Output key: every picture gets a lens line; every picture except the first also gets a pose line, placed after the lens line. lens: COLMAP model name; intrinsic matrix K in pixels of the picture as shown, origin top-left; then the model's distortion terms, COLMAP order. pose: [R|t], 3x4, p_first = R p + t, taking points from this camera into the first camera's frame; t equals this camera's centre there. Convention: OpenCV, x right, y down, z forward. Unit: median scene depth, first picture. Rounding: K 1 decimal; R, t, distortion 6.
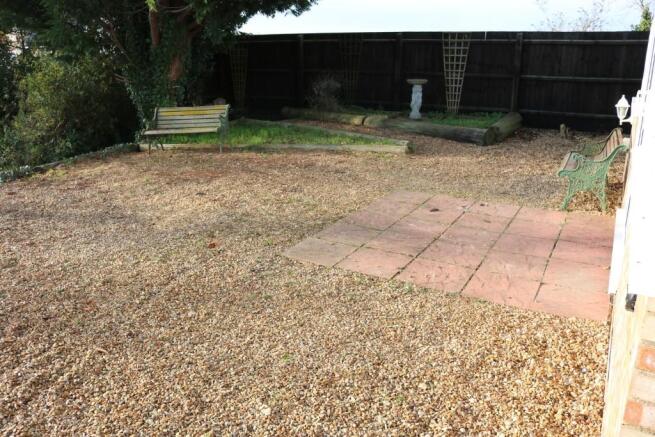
lens RADIAL K [[535.8, 0, 322.9], [0, 535.8, 218.1], [0, 0, 1]] dist [-0.168911, 0.129320]
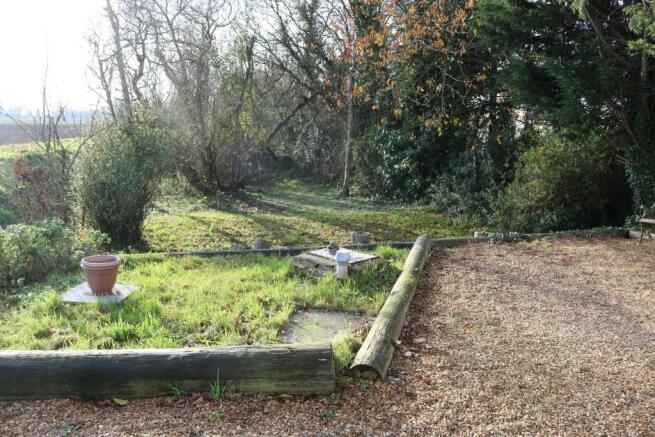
lens RADIAL K [[535.8, 0, 322.9], [0, 535.8, 218.1], [0, 0, 1]] dist [-0.168911, 0.129320]
pose [[0.644776, 0.142745, -0.750925, -0.018970], [-0.246042, 0.968881, -0.027085, -0.001746], [0.723690, 0.202223, 0.659832, -0.011163]]
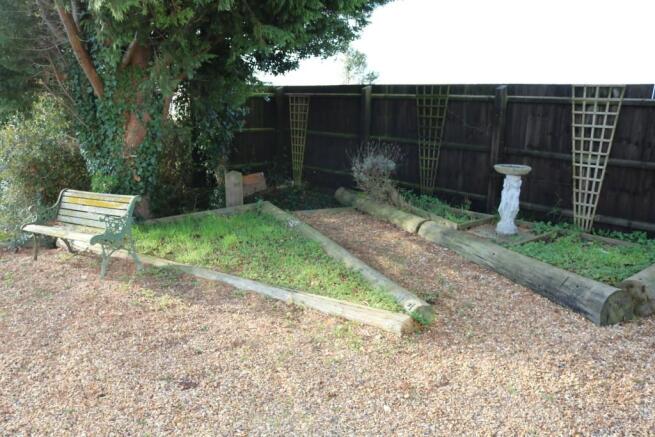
lens RADIAL K [[535.8, 0, 322.9], [0, 535.8, 218.1], [0, 0, 1]] dist [-0.168911, 0.129320]
pose [[0.934338, 0.096773, -0.342998, 0.189522], [-0.129268, 0.988910, -0.073120, -0.141192], [0.332119, 0.112657, 0.936486, 0.413670]]
